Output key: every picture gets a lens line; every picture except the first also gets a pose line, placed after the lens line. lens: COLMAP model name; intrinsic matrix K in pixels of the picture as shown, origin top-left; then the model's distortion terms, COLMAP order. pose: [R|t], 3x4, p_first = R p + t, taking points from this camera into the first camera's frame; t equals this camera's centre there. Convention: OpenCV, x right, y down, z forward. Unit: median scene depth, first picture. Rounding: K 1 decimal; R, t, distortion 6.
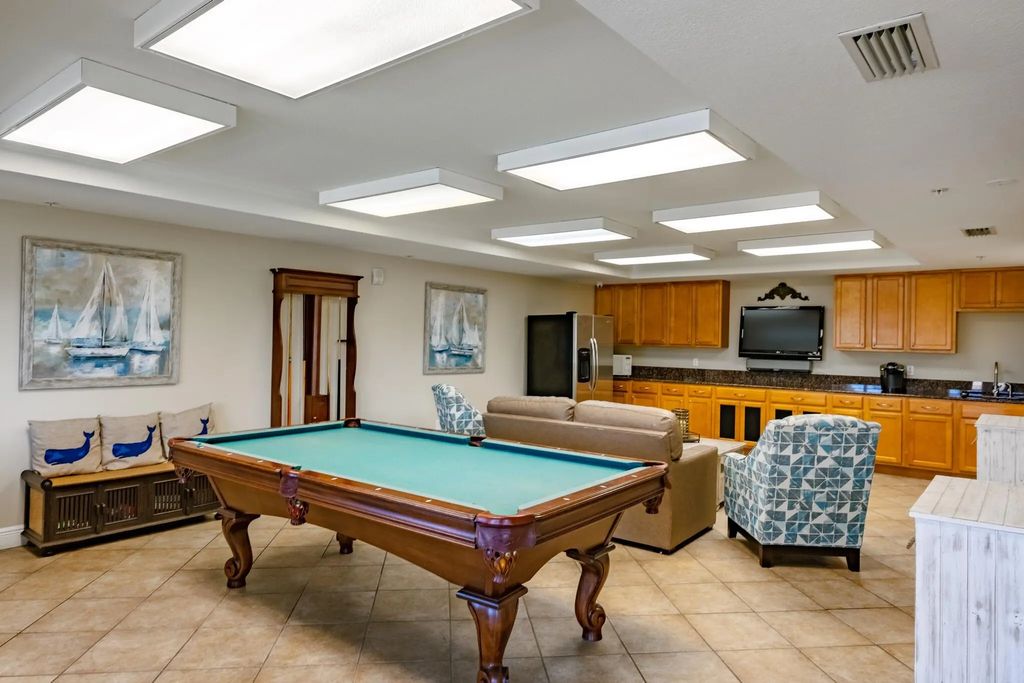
lens RADIAL K [[651.8, 0, 509.6], [0, 651.8, 338.8], [0, 0, 1]] dist [0.003755, 0.000999]
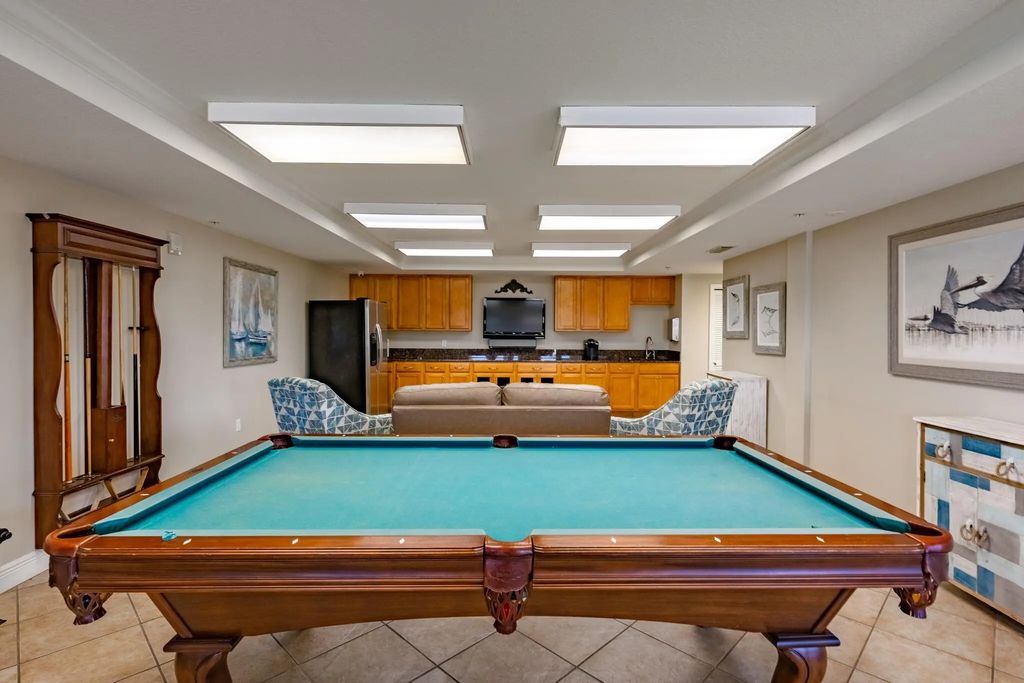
lens RADIAL K [[502.1, 0, 513.9], [0, 502.1, 342.8], [0, 0, 1]] dist [-0.002261, 0.000123]
pose [[0.774565, -0.030606, 0.631754, -0.237611], [0.008442, 0.999240, 0.038060, 0.001404], [-0.632439, -0.024147, 0.774234, 0.254037]]
